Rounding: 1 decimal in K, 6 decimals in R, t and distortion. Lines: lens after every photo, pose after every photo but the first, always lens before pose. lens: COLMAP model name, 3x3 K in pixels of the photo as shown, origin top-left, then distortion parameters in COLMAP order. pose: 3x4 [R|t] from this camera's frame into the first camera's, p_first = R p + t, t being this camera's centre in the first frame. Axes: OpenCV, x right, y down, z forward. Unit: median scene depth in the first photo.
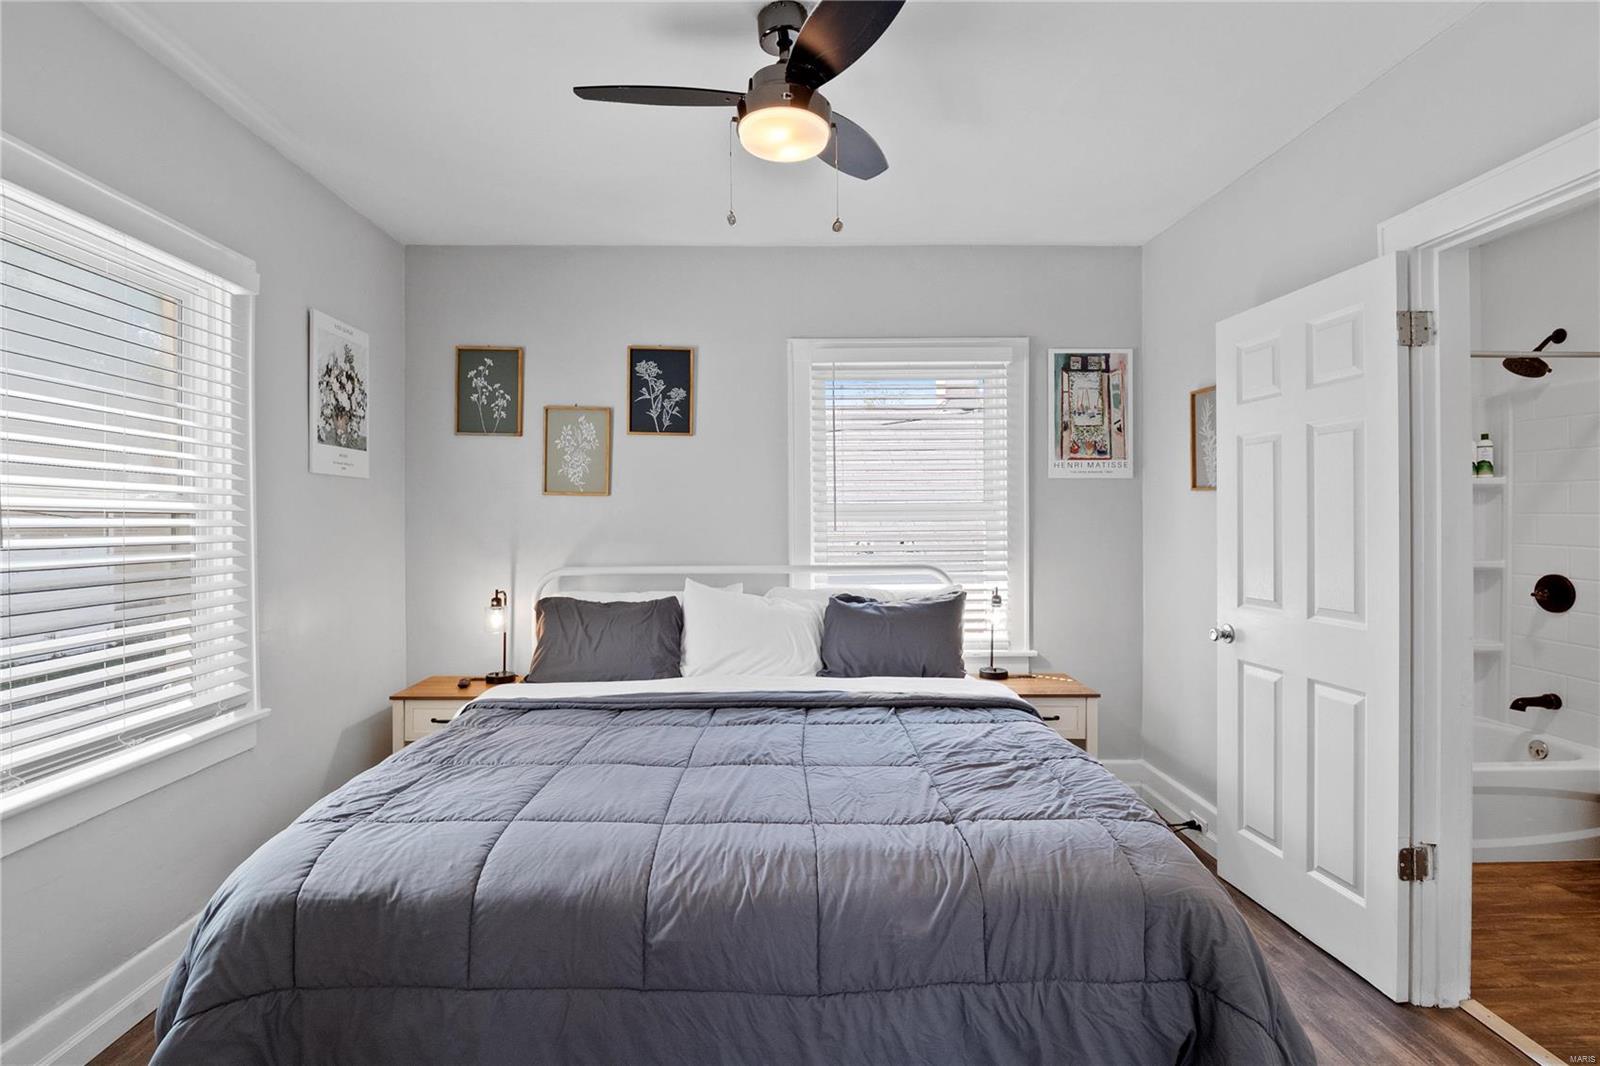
lens RADIAL K [[743.1, 0, 782.0], [0, 743.1, 532.3], [0, 0, 1]] dist [-0.012925, -0.001472]
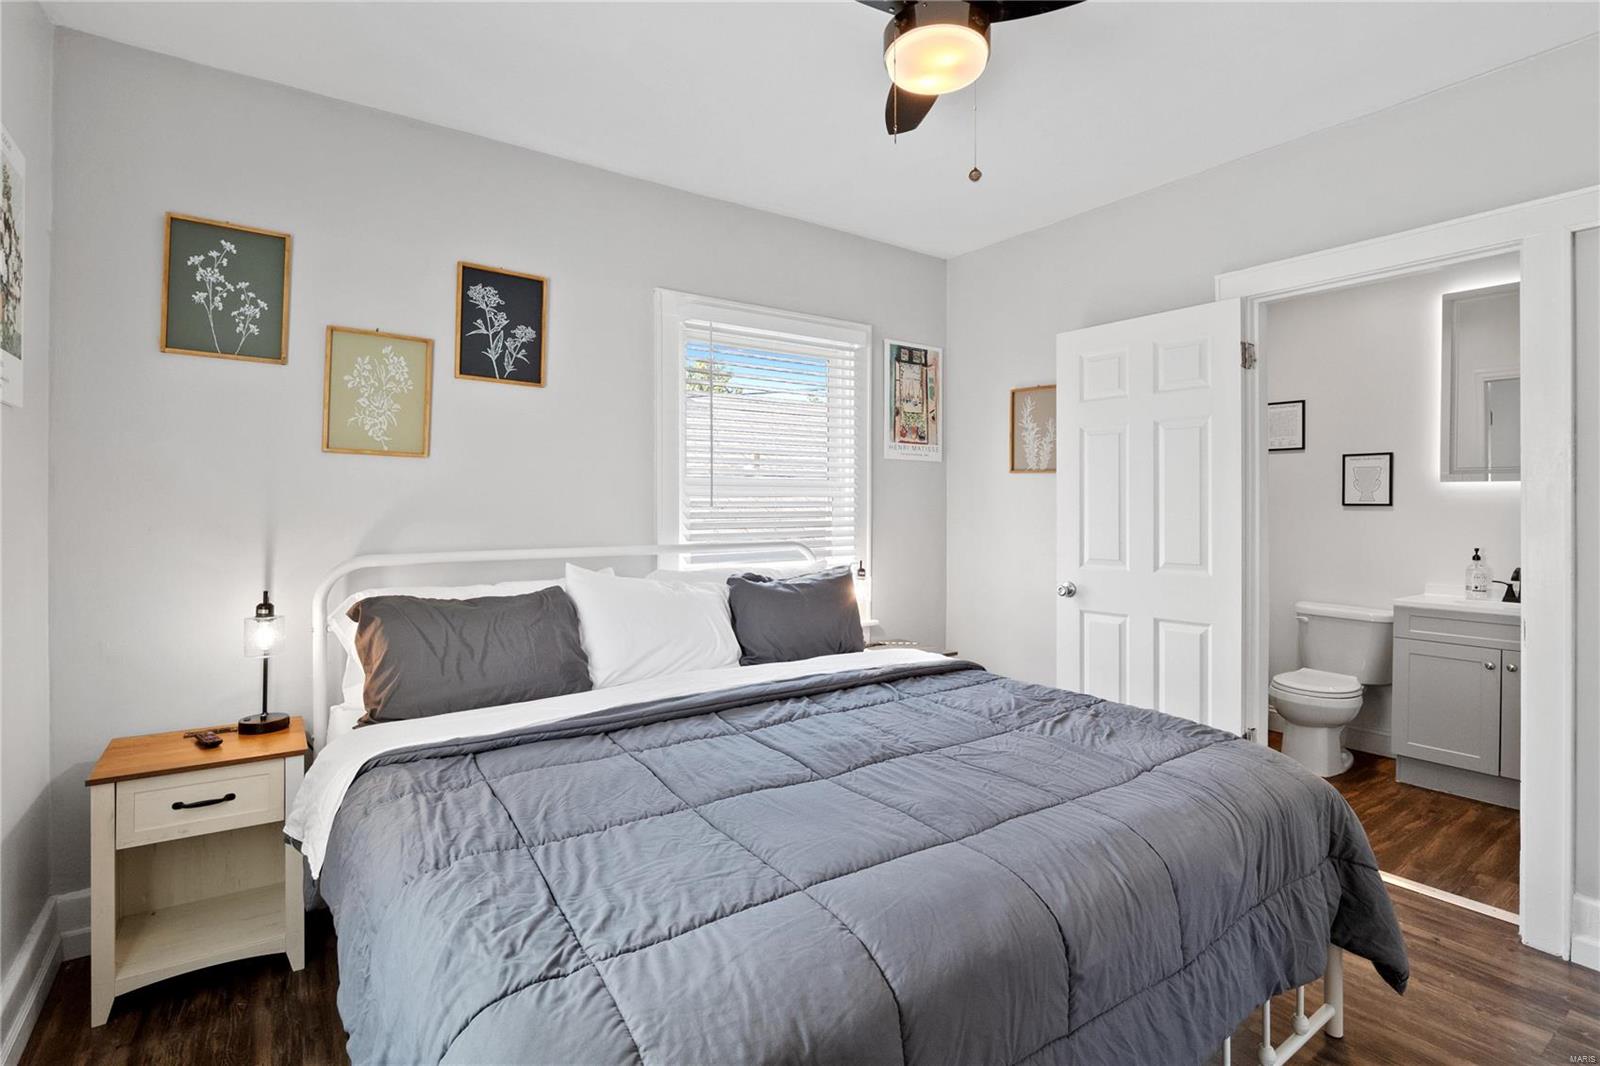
lens RADIAL K [[743.1, 0, 823.3], [0, 743.1, 509.8], [0, 0, 1]] dist [-0.012925, -0.001472]
pose [[0.830679, 0.004169, 0.556736, -0.319622], [0.004664, 0.999885, -0.014447, 0.016001], [-0.556732, 0.014598, 0.830564, 0.166596]]
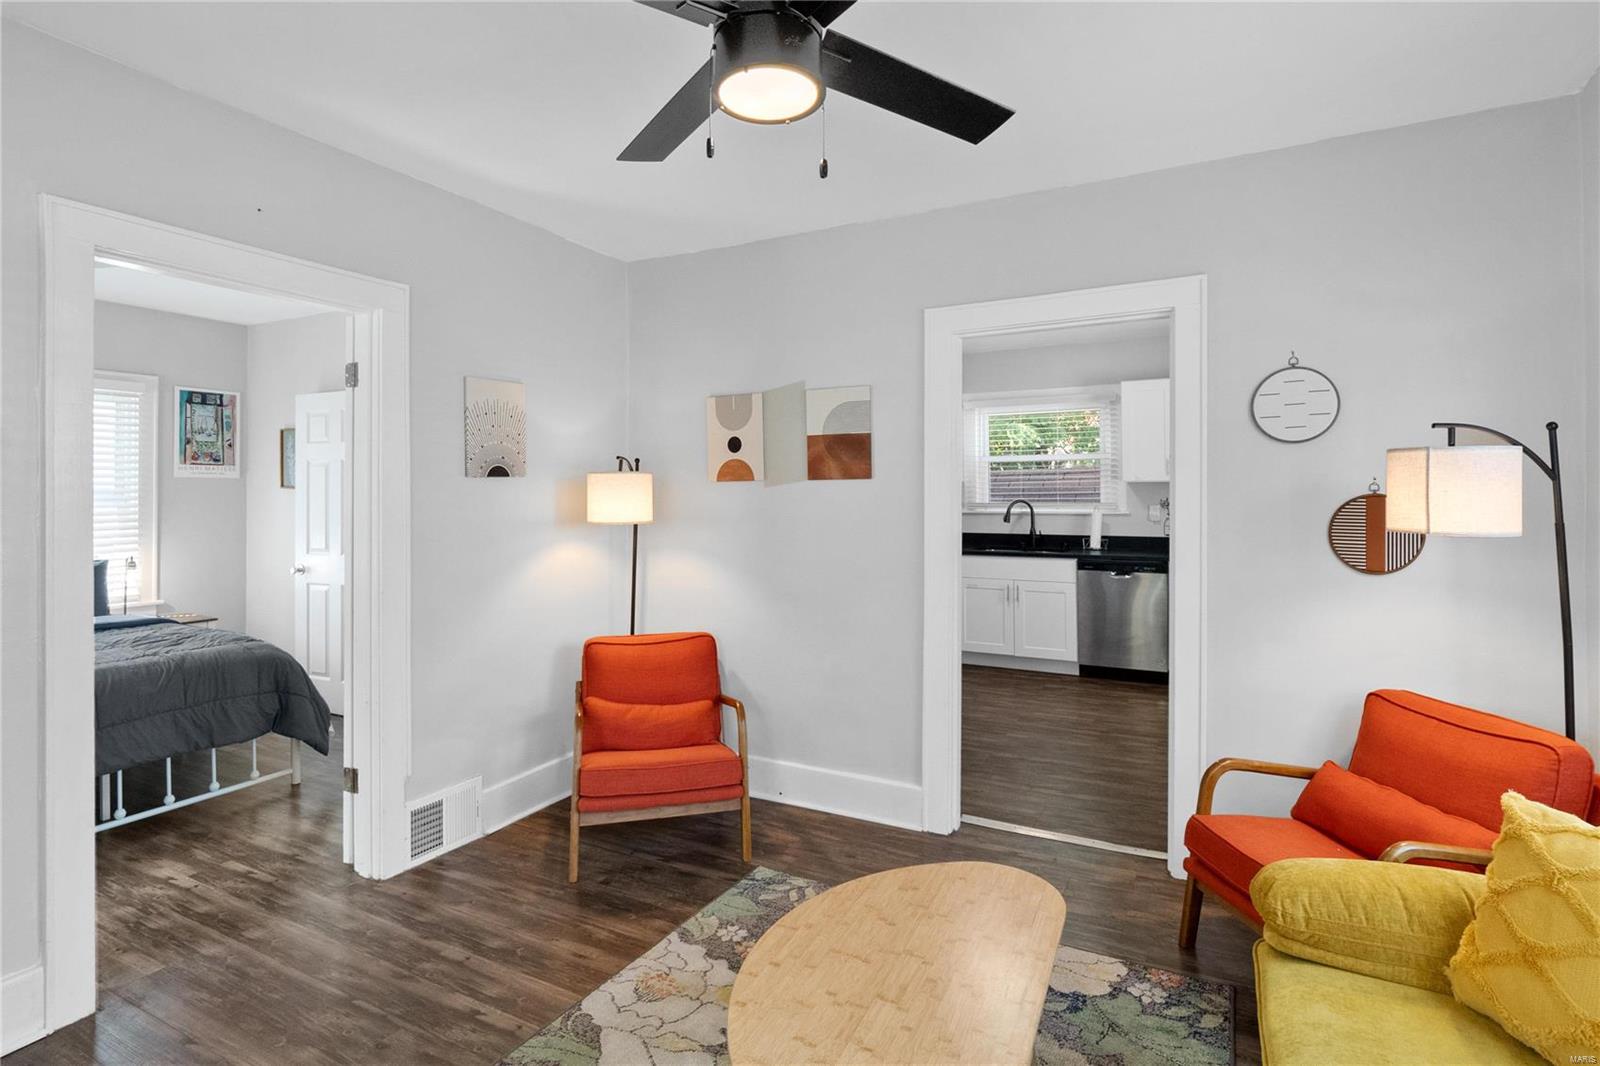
lens RADIAL K [[785.5, 0, 794.1], [0, 785.5, 491.6], [0, 0, 1]] dist [-0.000859, -0.005084]
pose [[0.474347, 0.007741, 0.880304, -0.403953], [0.014237, 0.999763, -0.016463, -0.004342], [-0.880223, 0.020342, 0.474125, -0.762896]]
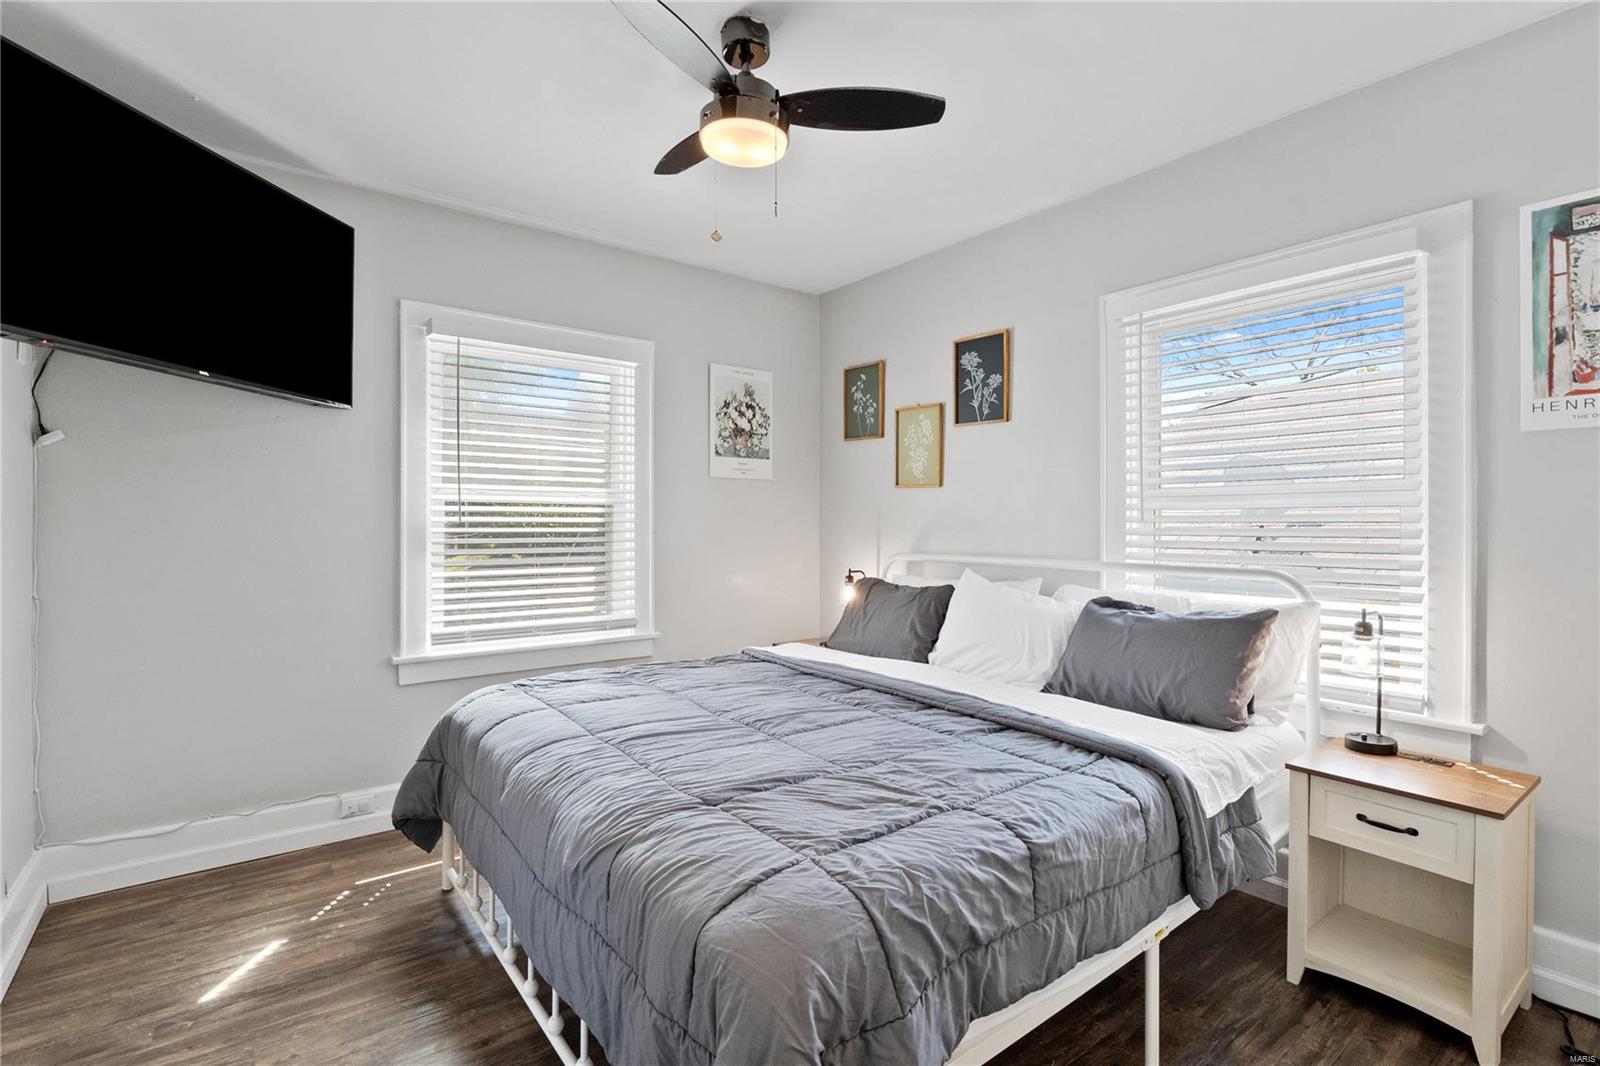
lens RADIAL K [[743.1, 0, 810.5], [0, 743.1, 519.3], [0, 0, 1]] dist [-0.012925, -0.001472]
pose [[0.600630, 0.001784, -0.799525, 0.497586], [-0.013943, 0.999869, -0.008244, 0.007554], [0.799406, 0.016099, 0.600576, 0.228188]]
